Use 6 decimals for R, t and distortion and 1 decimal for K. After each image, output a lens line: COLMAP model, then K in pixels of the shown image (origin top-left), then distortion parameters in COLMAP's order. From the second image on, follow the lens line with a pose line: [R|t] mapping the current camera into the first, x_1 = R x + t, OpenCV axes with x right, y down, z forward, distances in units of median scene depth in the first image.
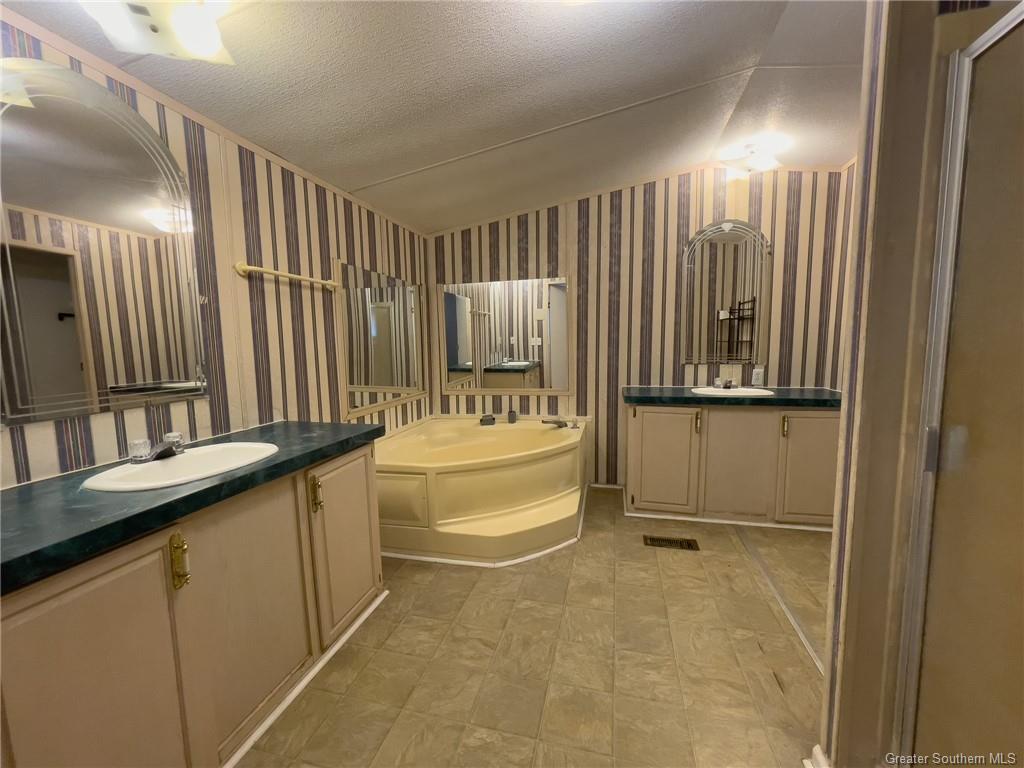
lens RADIAL K [[410.3, 0, 512.0], [0, 410.3, 384.0], [0, 0, 1]] dist [-0.001350, -0.000039]
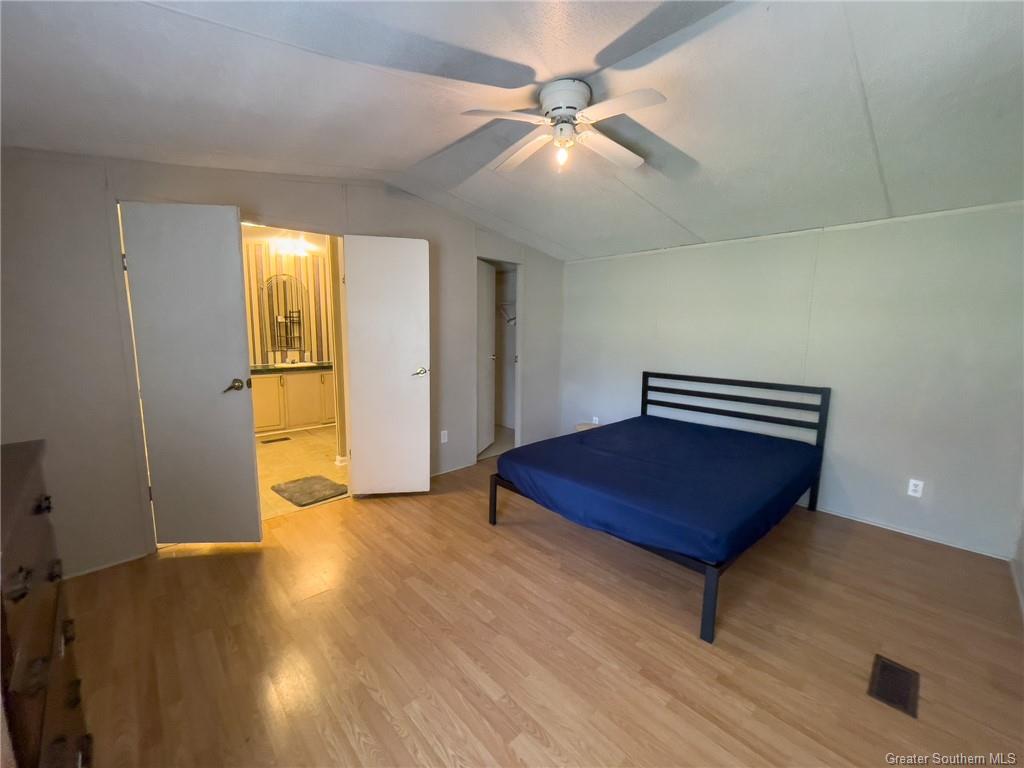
lens RADIAL K [[410.3, 0, 512.0], [0, 410.3, 384.0], [0, 0, 1]] dist [-0.001350, -0.000039]
pose [[0.524726, -0.093208, 0.846153, -0.545673], [0.066970, 0.995427, 0.068121, 0.042737], [-0.848633, 0.020922, 0.528569, -0.842691]]
